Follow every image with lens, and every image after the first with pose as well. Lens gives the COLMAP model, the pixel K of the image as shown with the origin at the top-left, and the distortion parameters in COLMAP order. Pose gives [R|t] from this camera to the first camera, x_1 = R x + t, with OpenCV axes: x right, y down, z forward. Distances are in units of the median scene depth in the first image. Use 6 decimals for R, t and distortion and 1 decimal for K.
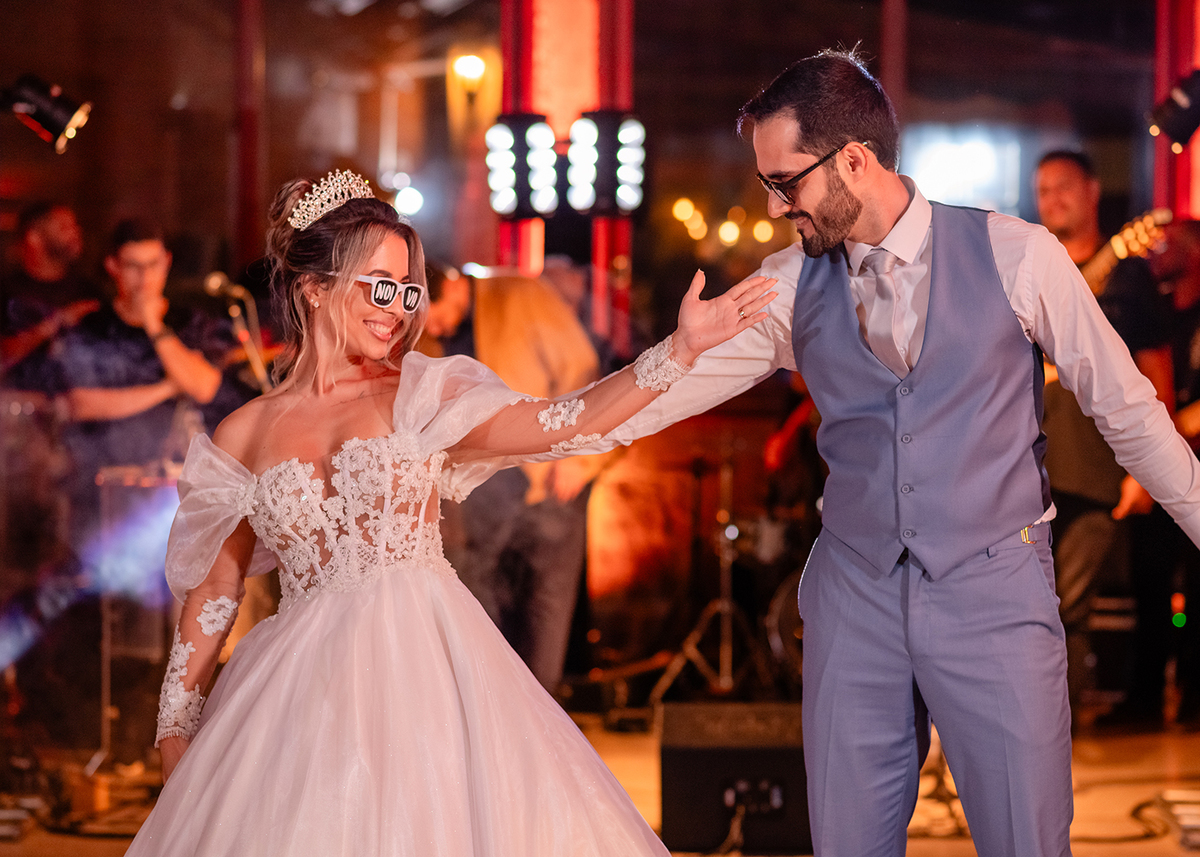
lens RADIAL K [[3427.8, 0, 598.4], [0, 3427.8, 484.7], [0, 0, 1]] dist [-0.061317, -0.238504]
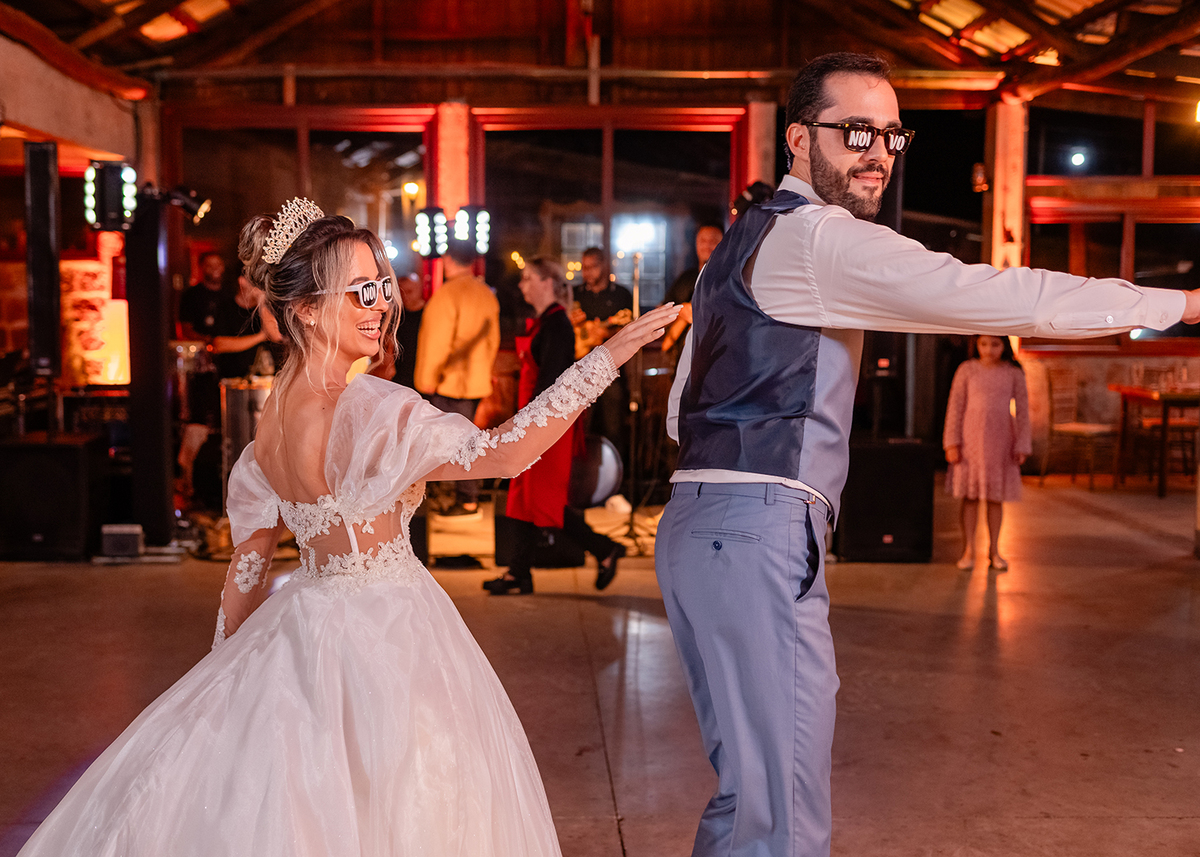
lens RADIAL K [[1420.5, 0, 532.3], [0, 1420.5, 421.8], [0, 0, 1]] dist [0.007445, -0.008217]
pose [[0.999433, -0.007631, 0.032785, 0.011066], [0.006481, 0.999364, 0.035060, -0.007298], [-0.033032, -0.034827, 0.998847, 0.127796]]
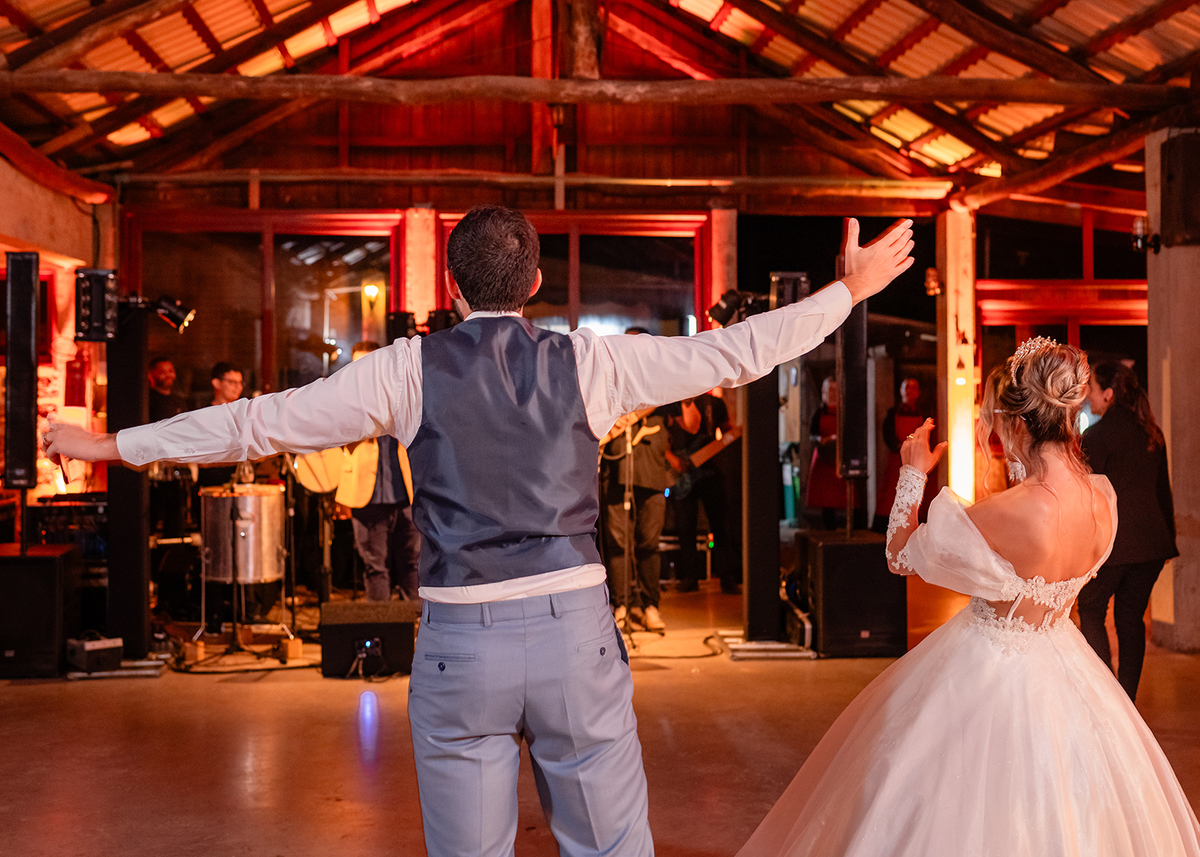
lens RADIAL K [[1507.9, 0, 612.3], [0, 1507.9, 365.1], [0, 0, 1]] dist [-0.000805, 0.012437]
pose [[0.990969, -0.009320, 0.133766, -0.019907], [0.018737, 0.997419, -0.069316, -0.009606], [-0.132775, 0.071197, 0.988586, 0.070035]]
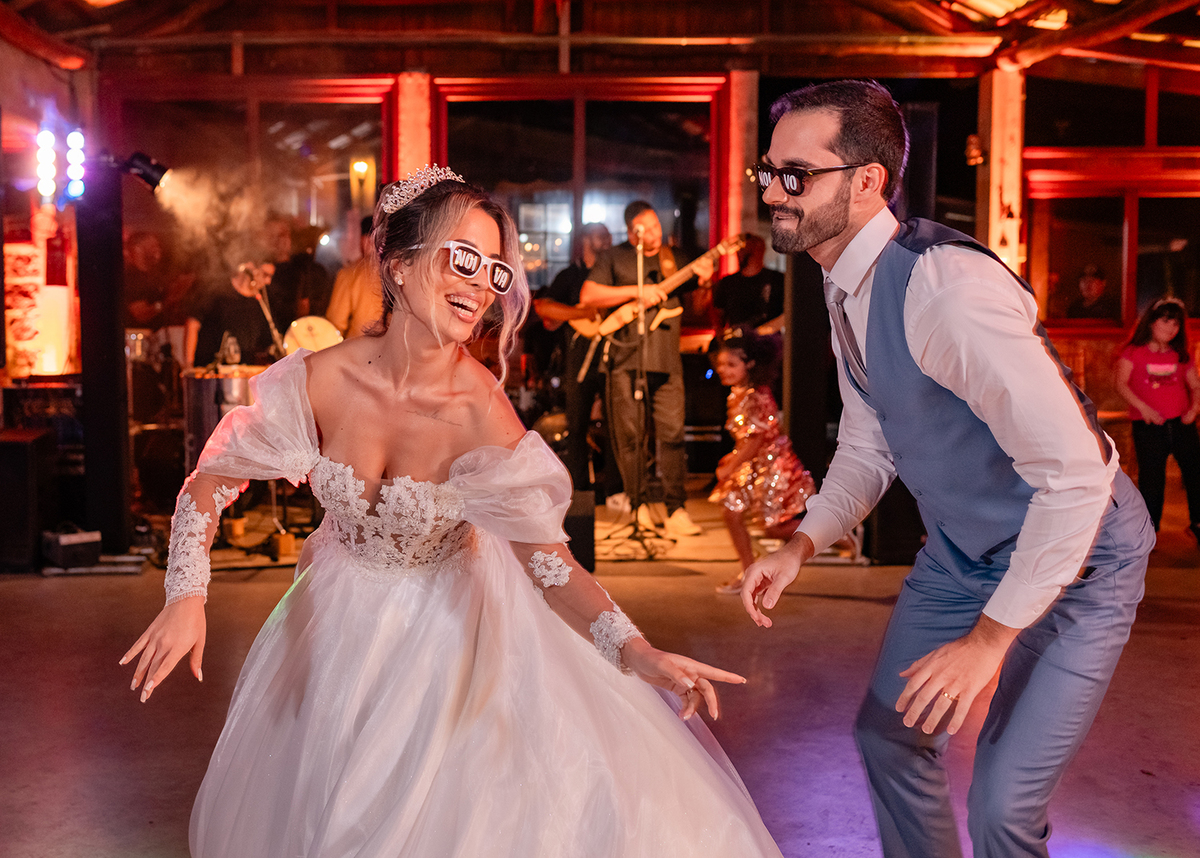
lens RADIAL K [[1419.5, 0, 463.7], [0, 1419.5, 399.0], [0, 0, 1]] dist [0.001515, 0.003235]
pose [[0.998526, -0.015095, 0.052130, -0.030178], [0.013871, 0.999621, 0.023761, -0.004046], [-0.052469, -0.023003, 0.998358, 0.201073]]
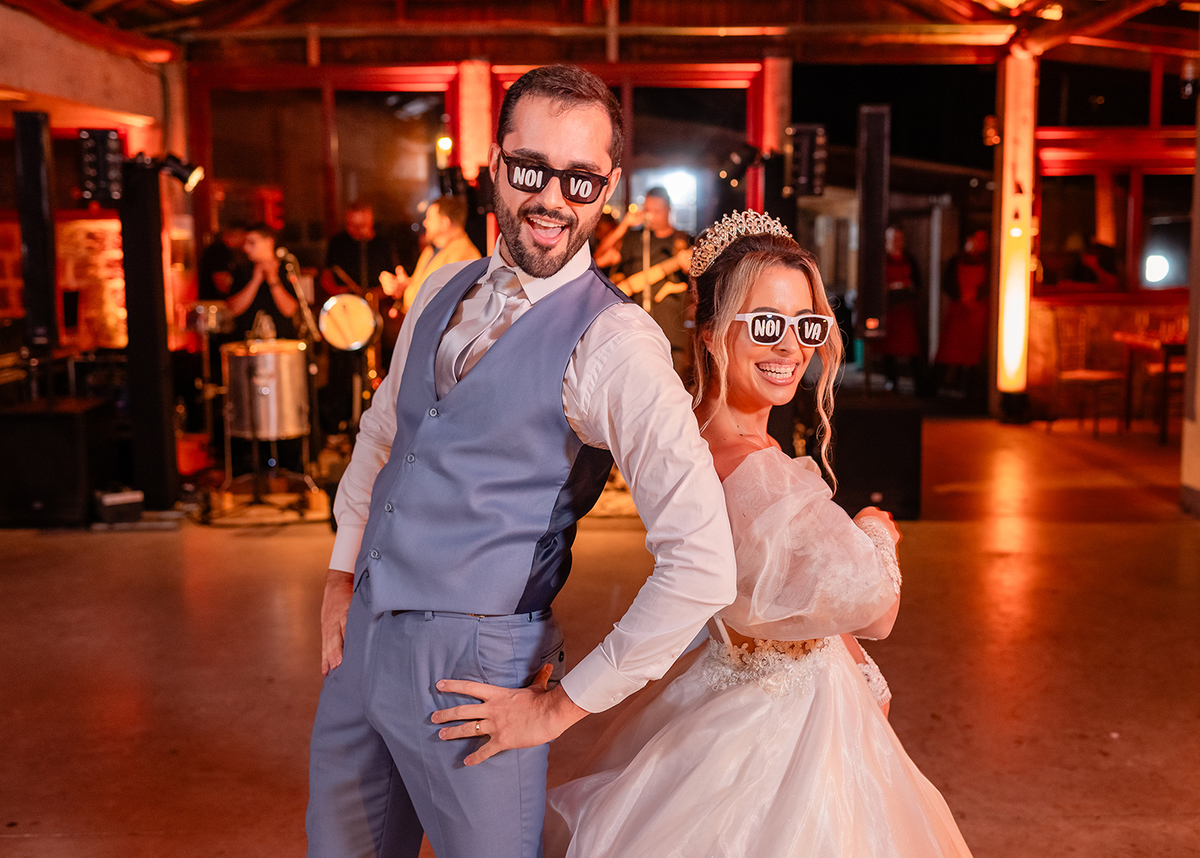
lens RADIAL K [[1336.5, 0, 631.9], [0, 1336.5, 397.8], [0, 0, 1]] dist [0.001303, -0.003201]
pose [[0.999103, -0.019340, 0.037672, 0.063197], [0.016607, 0.997299, 0.071545, -0.023790], [-0.038954, -0.070855, 0.996726, 0.161799]]
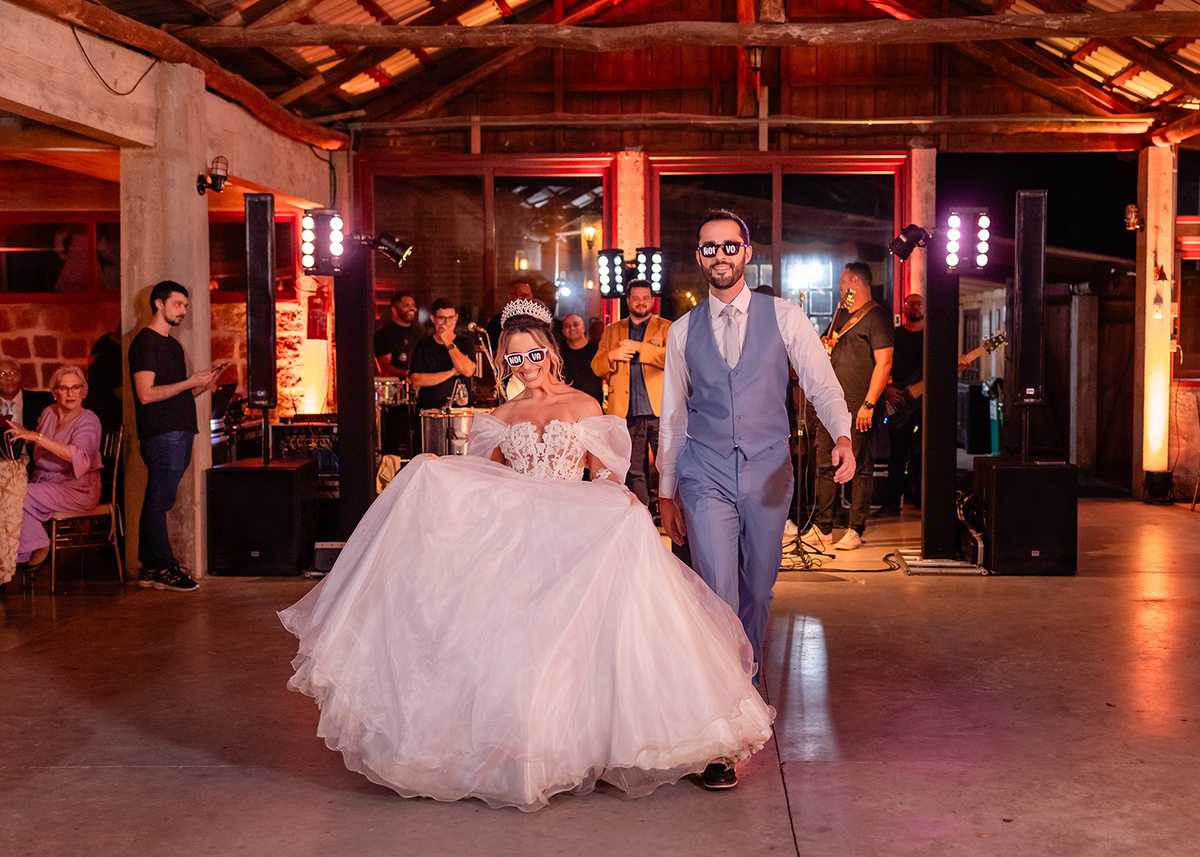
lens RADIAL K [[1479.9, 0, 675.1], [0, 1479.9, 426.8], [0, 0, 1]] dist [0.008479, -0.011634]
pose [[0.999864, -0.010648, 0.012603, 0.007097], [0.010550, 0.999914, 0.007805, 0.000501], [-0.012685, -0.007671, 0.999890, 0.030439]]
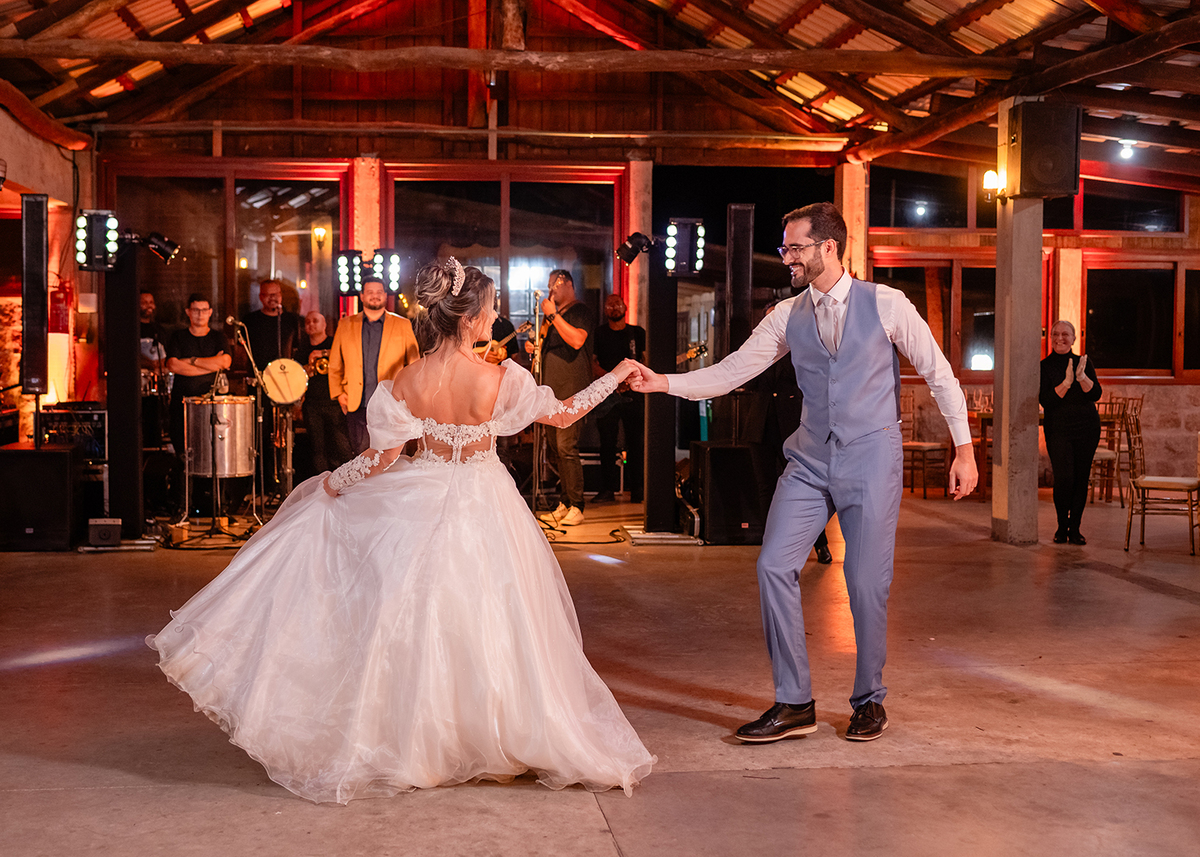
lens RADIAL K [[1567.5, 0, 543.1], [0, 1567.5, 408.8], [0, 0, 1]] dist [0.004475, -0.020676]
pose [[0.991798, -0.007672, 0.127581, -0.032198], [0.008980, 0.999913, -0.009681, 0.014475], [-0.127496, 0.010747, 0.991781, -0.105306]]
